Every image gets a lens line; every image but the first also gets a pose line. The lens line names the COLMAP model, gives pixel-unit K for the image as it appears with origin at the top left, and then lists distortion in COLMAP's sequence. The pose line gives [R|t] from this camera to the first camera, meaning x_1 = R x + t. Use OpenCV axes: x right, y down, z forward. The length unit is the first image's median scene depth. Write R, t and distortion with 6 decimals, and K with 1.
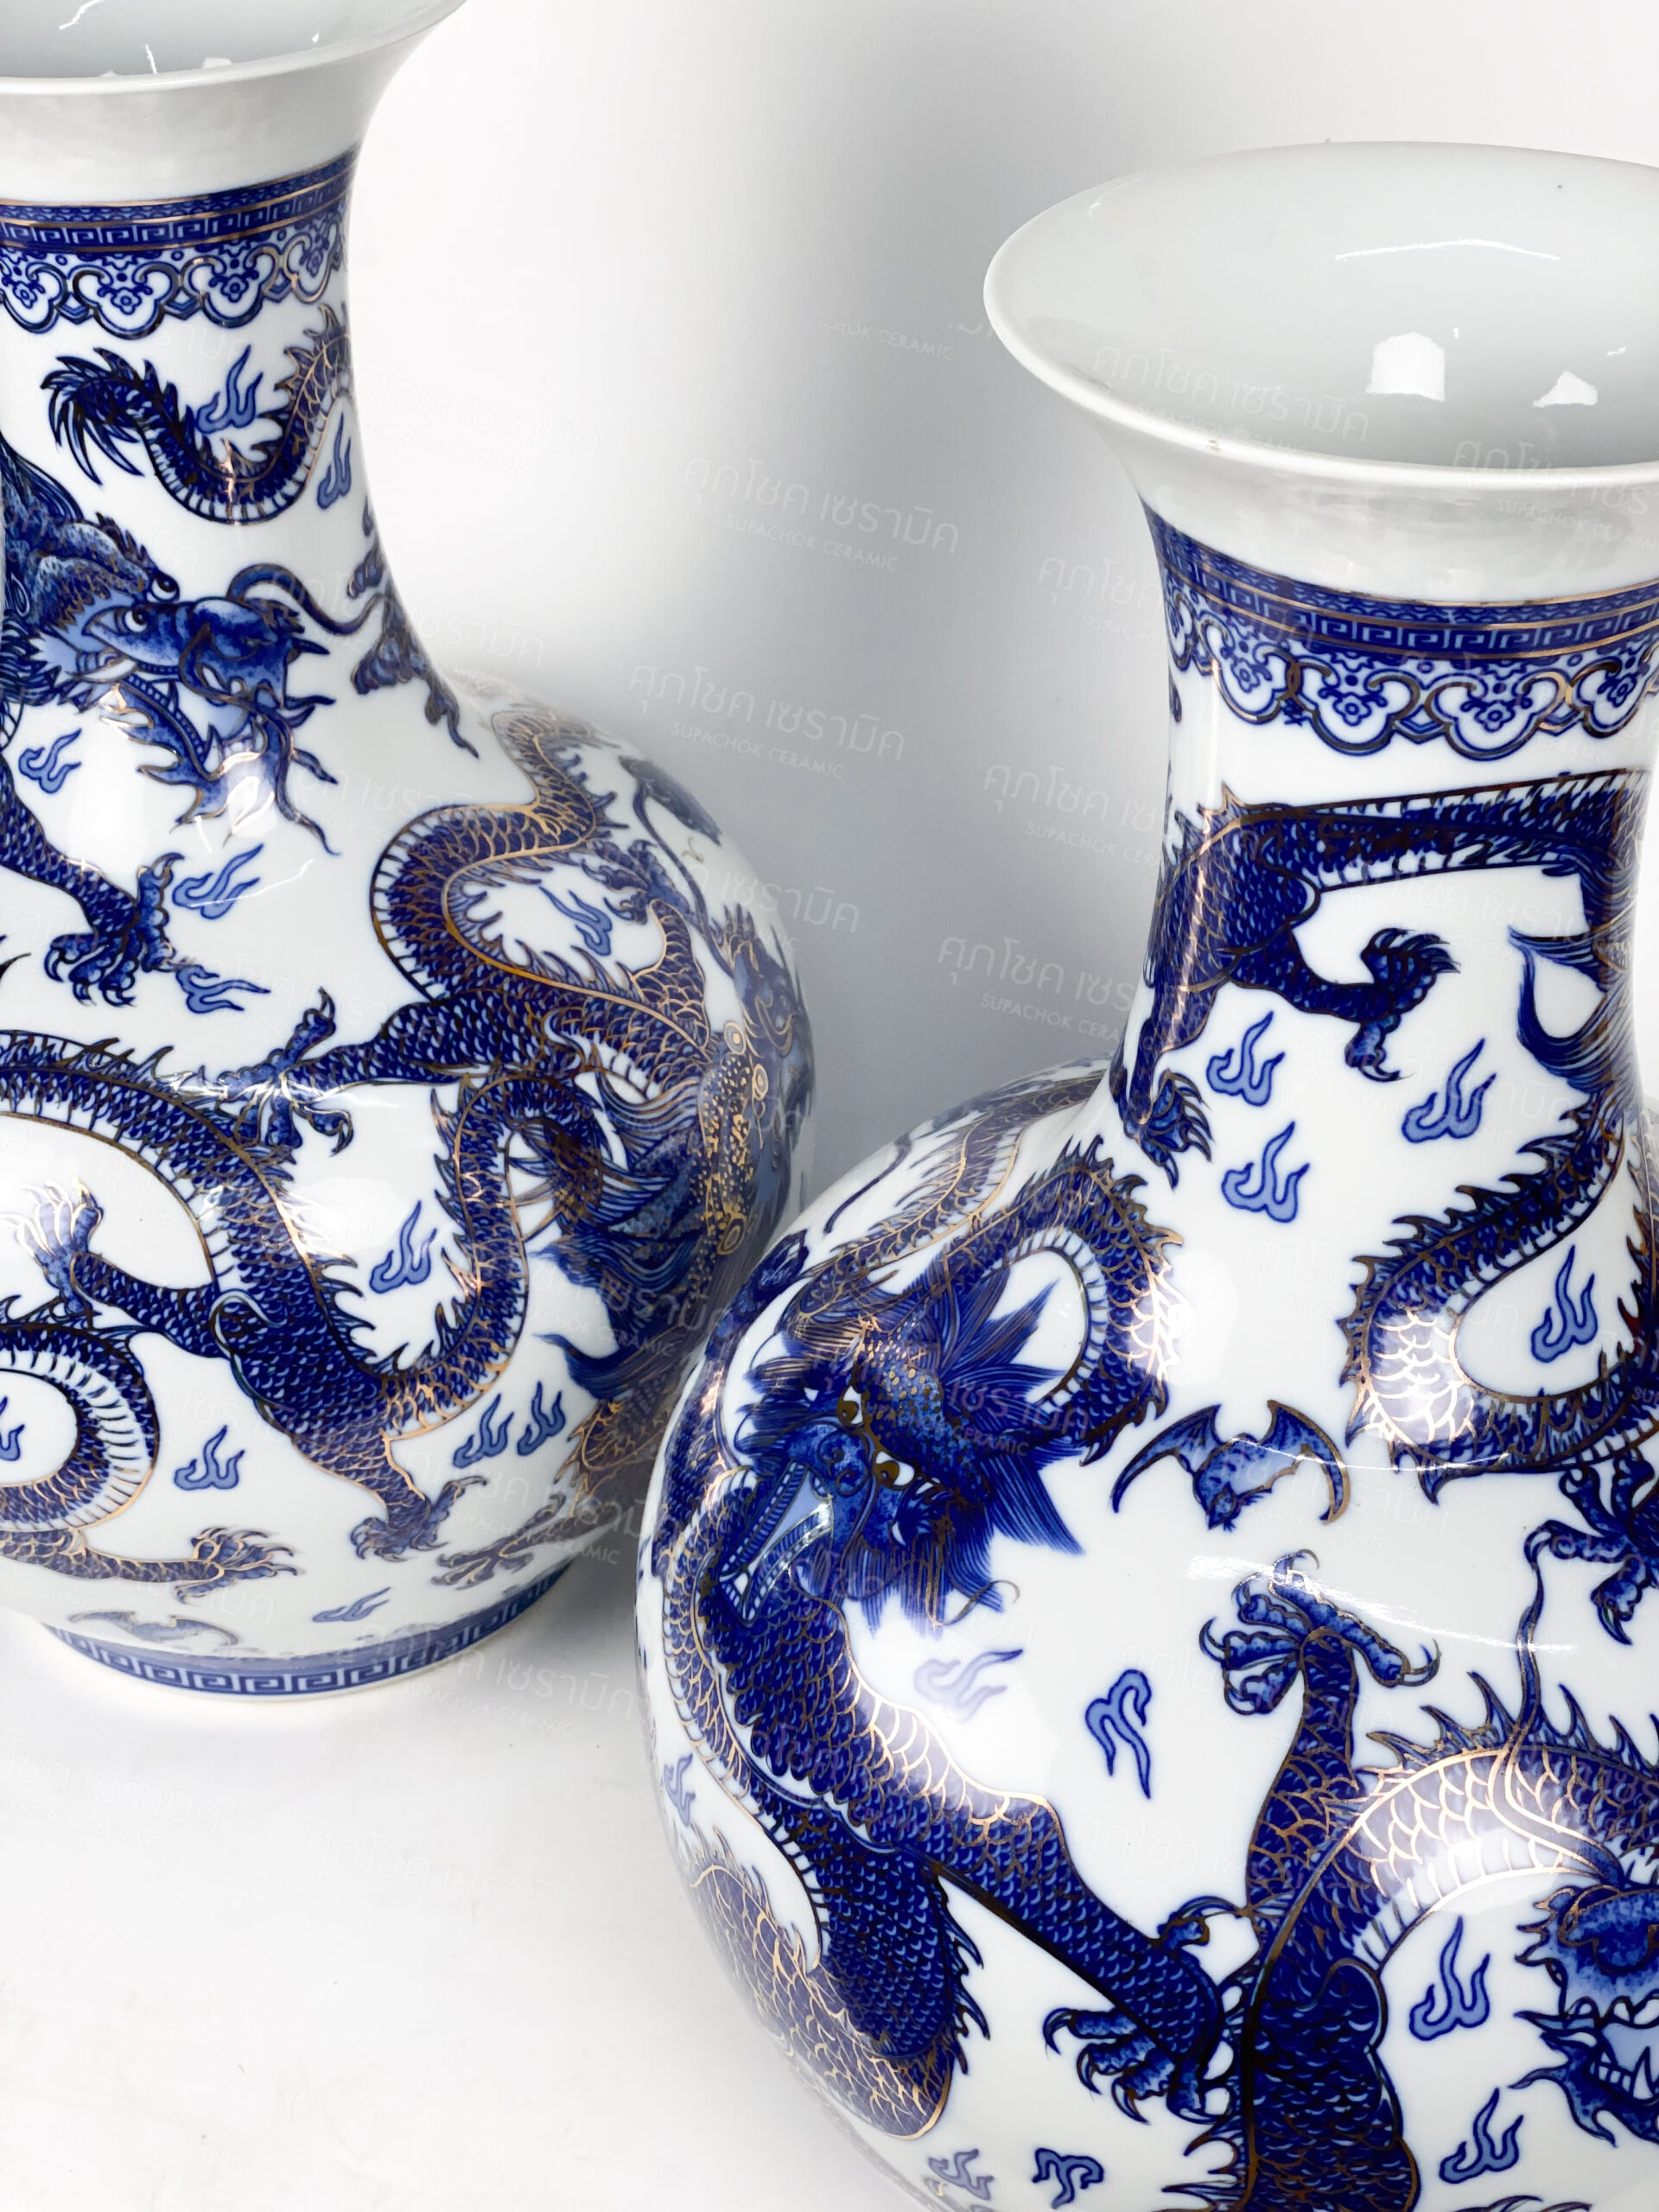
lens RADIAL K [[3315.4, 0, 829.5], [0, 3315.4, 1106.0], [0, 0, 1]] dist [0.063922, 0.014619]
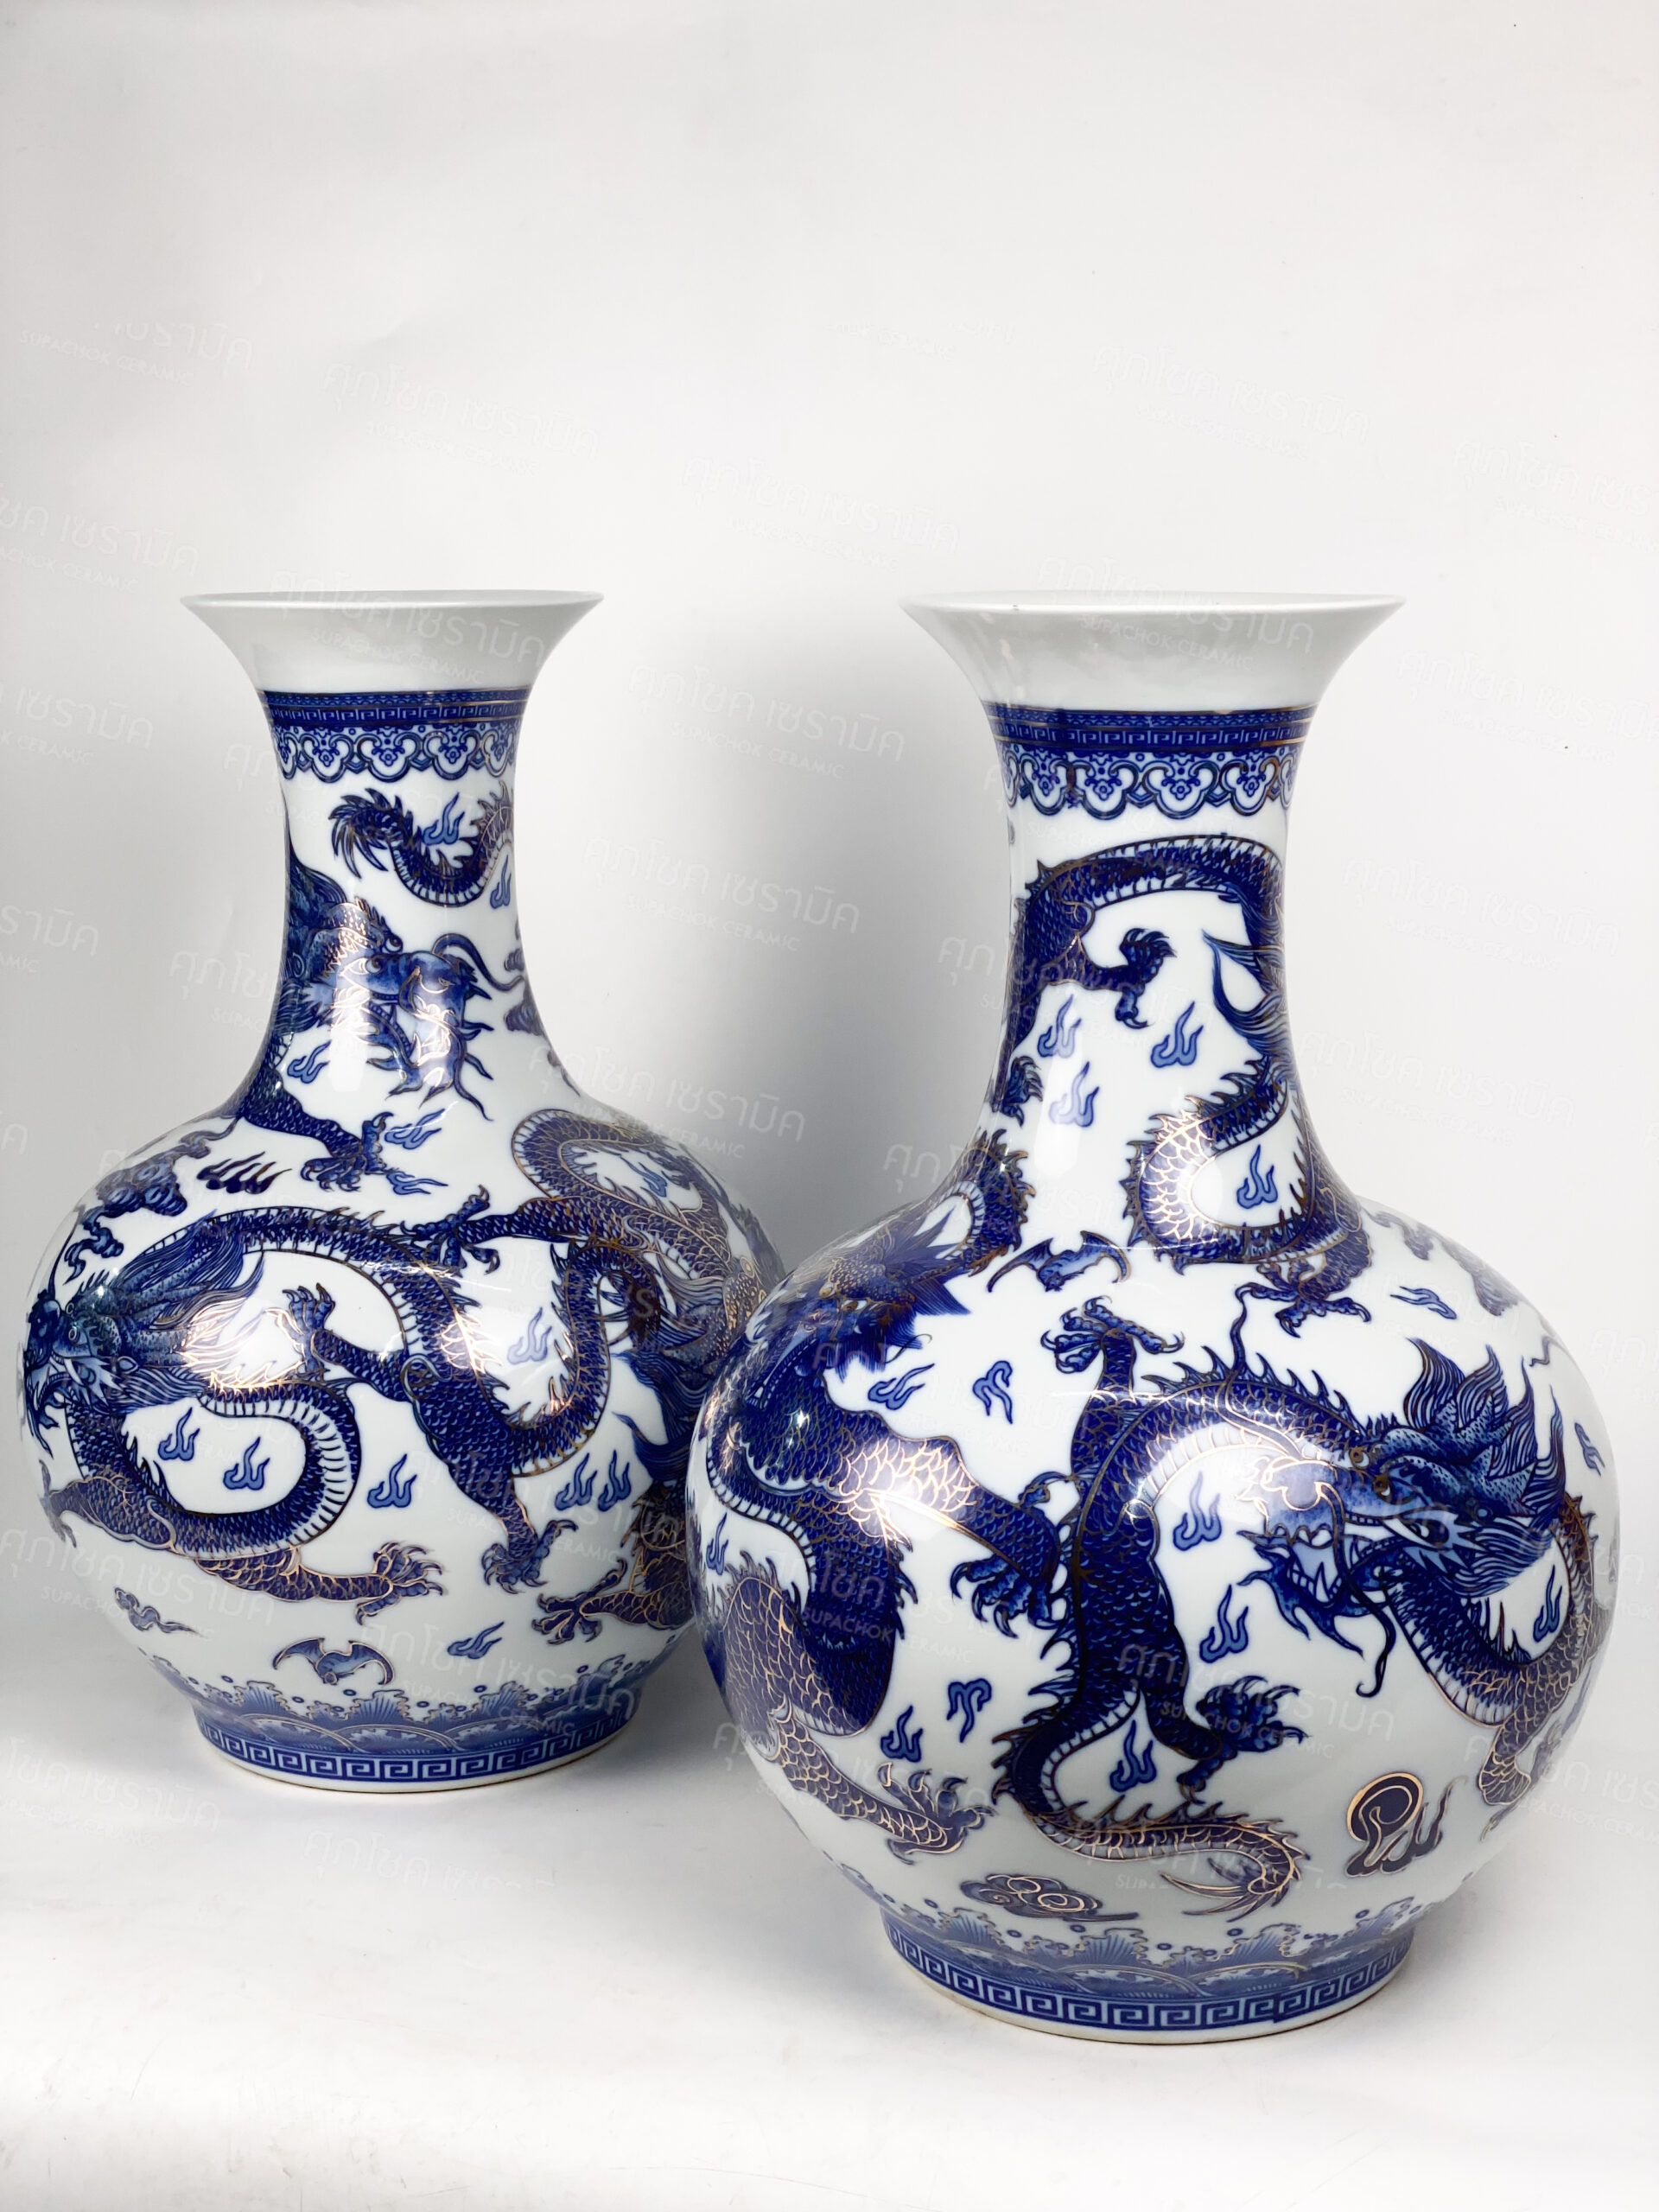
lens RADIAL K [[3315.4, 0, 829.5], [0, 3315.4, 1106.0], [0, 0, 1]] dist [0.063922, 0.014619]
pose [[0.999934, 0.000731, 0.011494, -0.011641], [0.003880, 0.918255, -0.395971, 0.666084], [-0.010844, 0.395989, 0.918191, -0.524734]]
